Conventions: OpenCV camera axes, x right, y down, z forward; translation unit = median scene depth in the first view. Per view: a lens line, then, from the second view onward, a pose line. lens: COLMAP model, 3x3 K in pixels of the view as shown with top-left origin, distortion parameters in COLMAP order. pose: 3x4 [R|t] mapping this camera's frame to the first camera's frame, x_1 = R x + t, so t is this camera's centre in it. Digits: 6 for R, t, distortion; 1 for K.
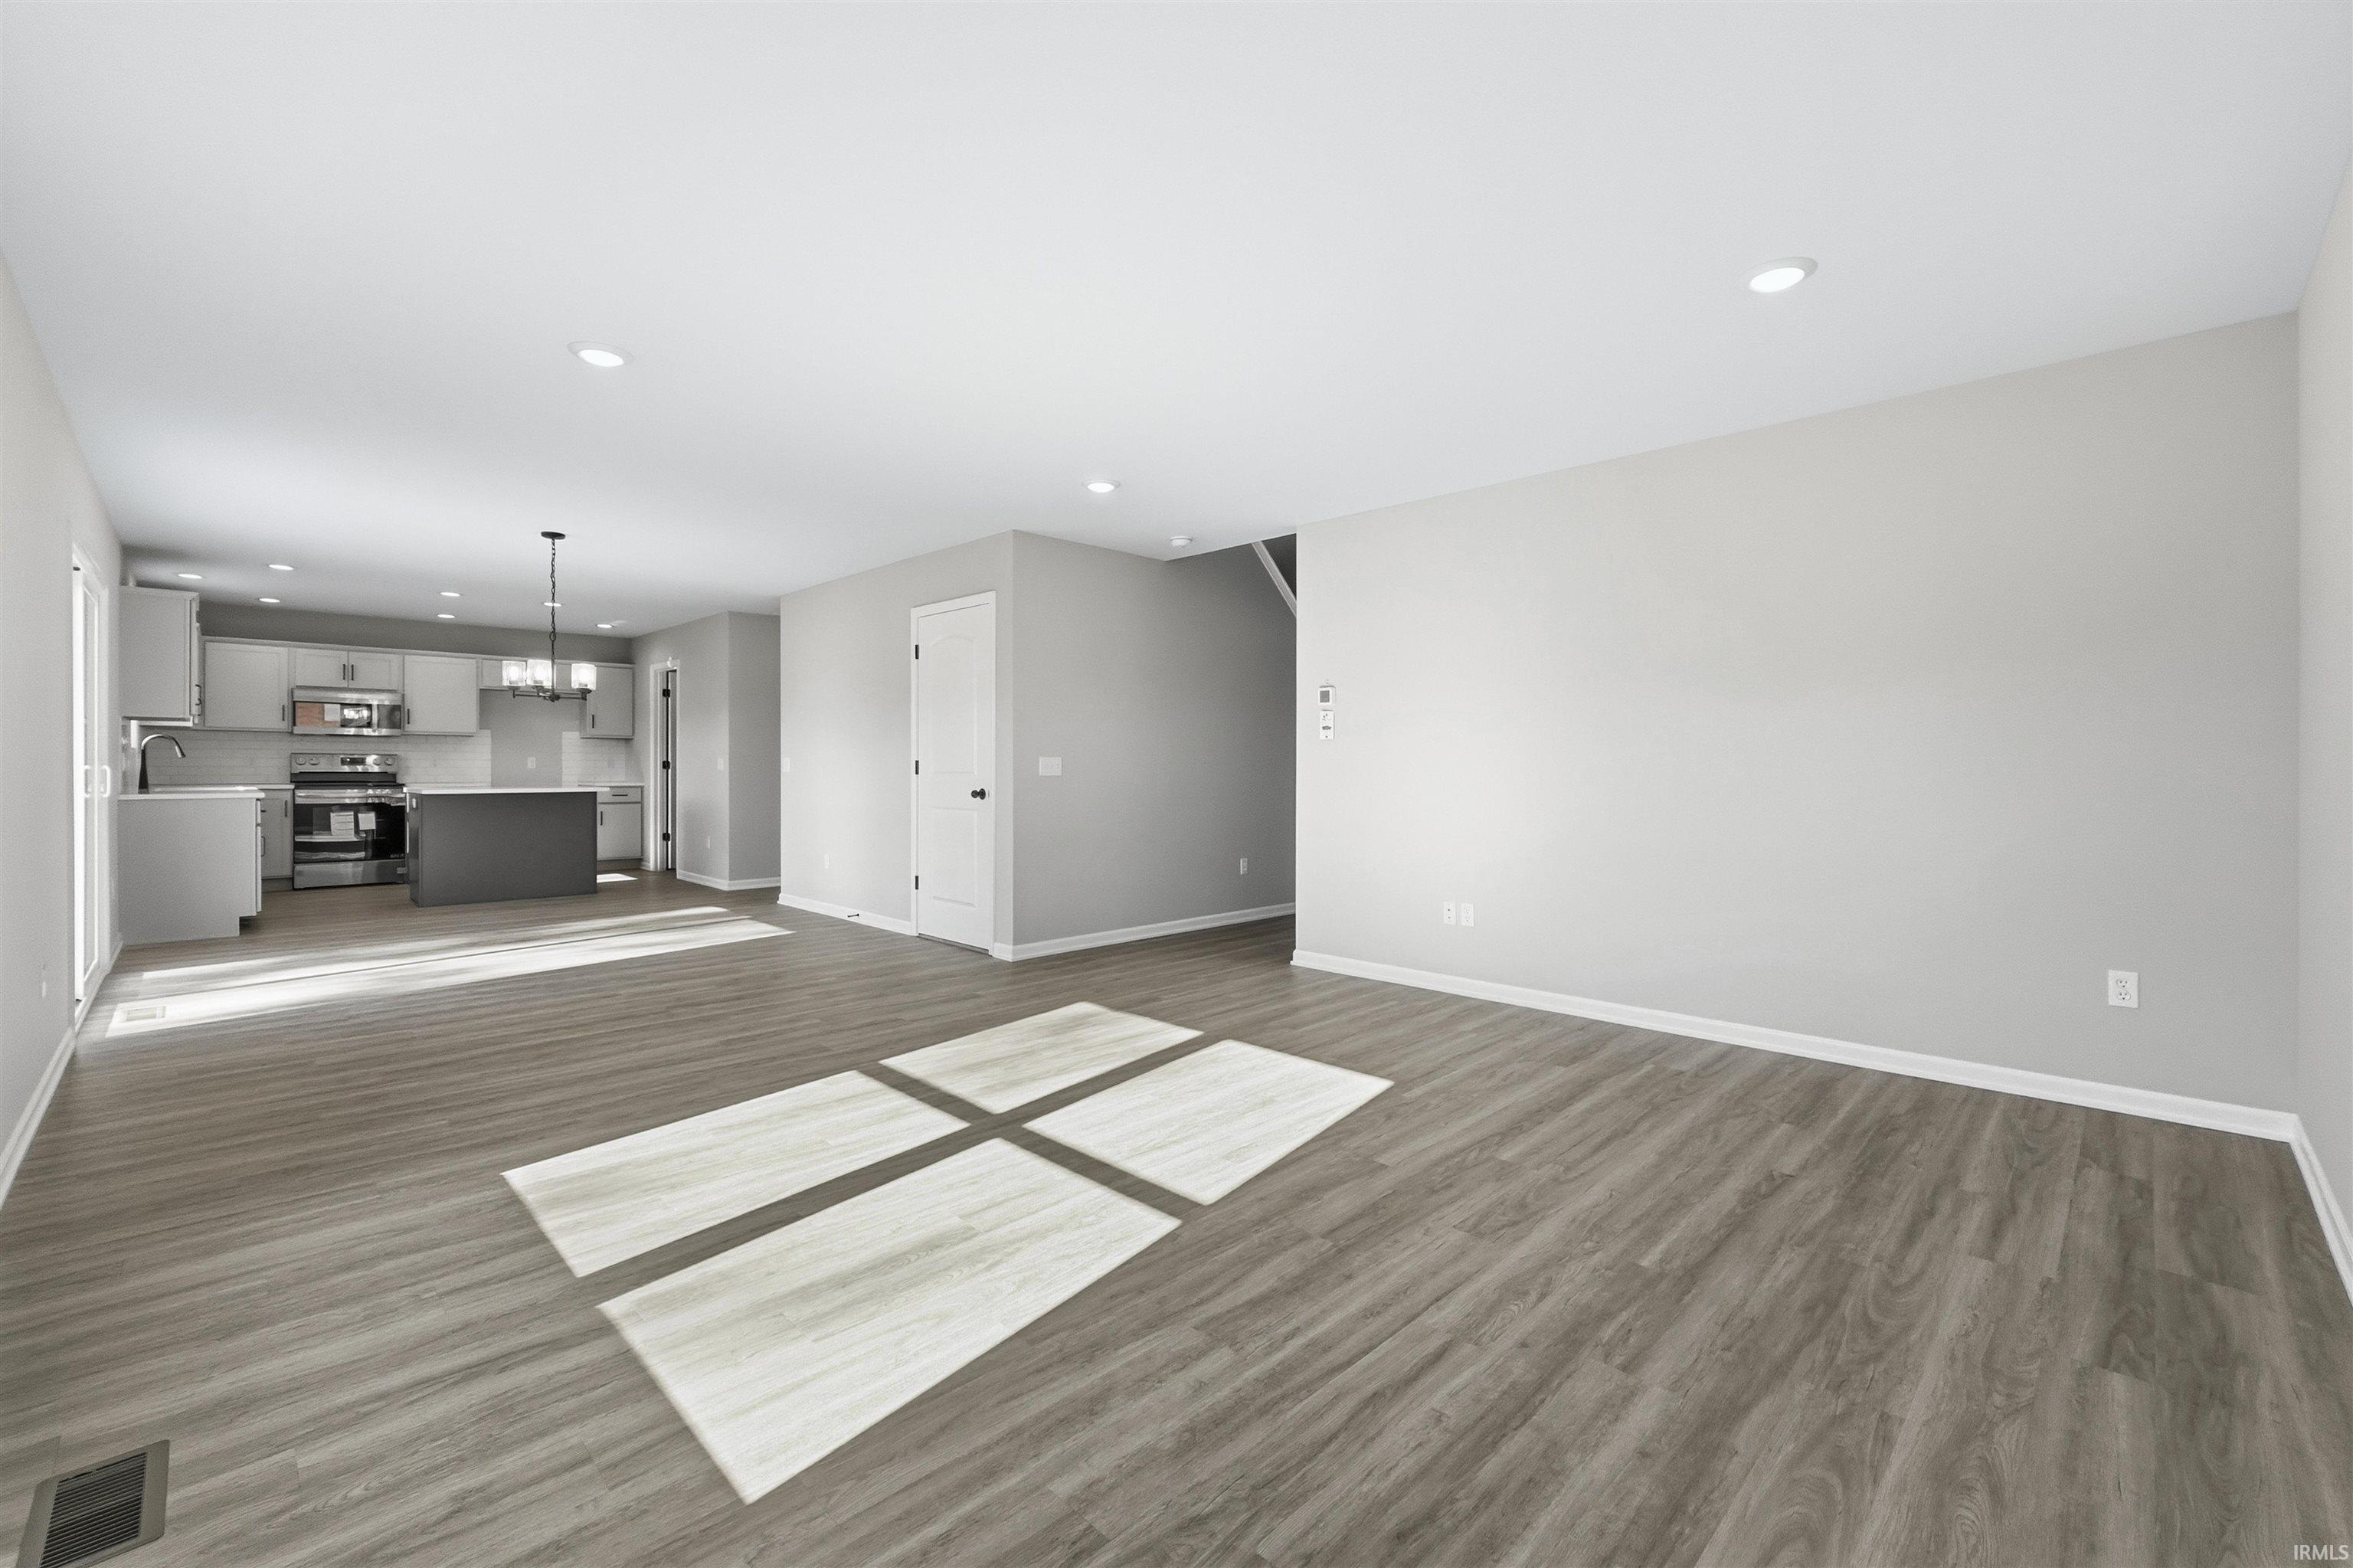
lens RADIAL K [[978.8, 0, 1171.1], [0, 978.8, 768.8], [0, 0, 1]] dist [-0.012145, 0.001123]
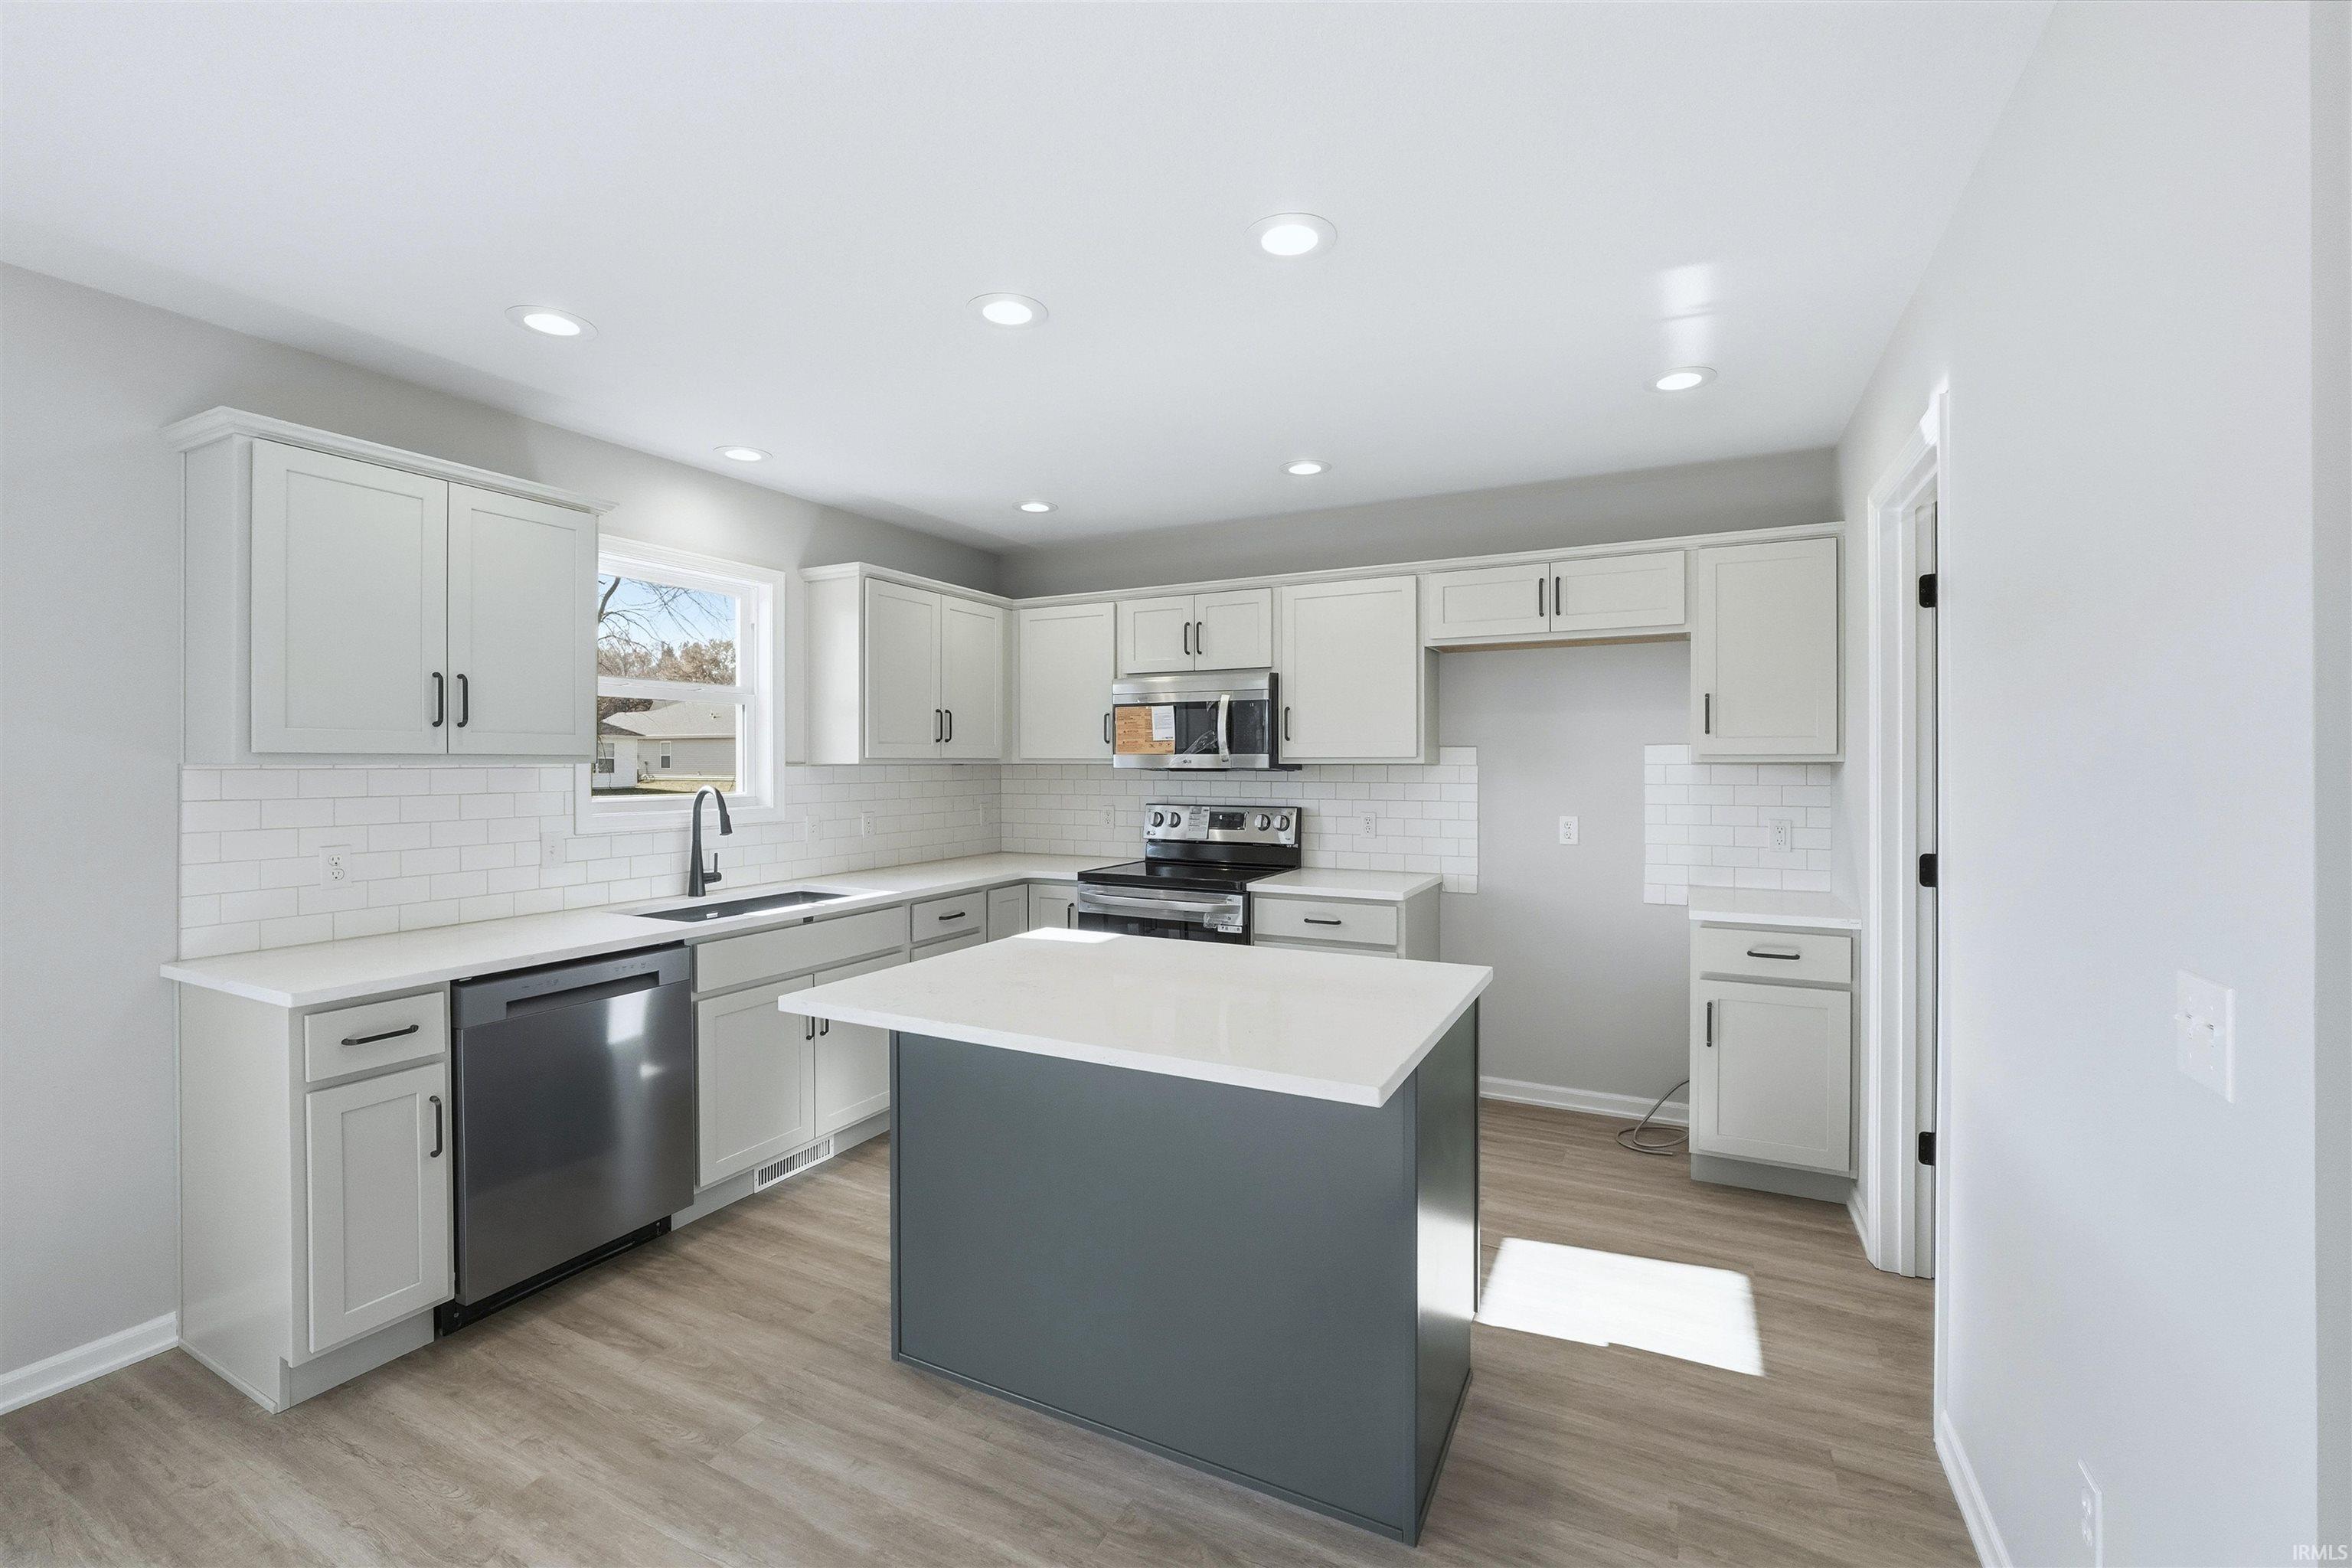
lens RADIAL K [[978.4, 0, 1167.8], [0, 978.4, 767.6], [0, 0, 1]] dist [-0.012145, 0.001123]
pose [[0.315903, -0.003166, -0.948786, -0.755018], [-0.003387, 0.999984, -0.004465, -0.063715], [0.948785, 0.004624, 0.315887, 1.618709]]
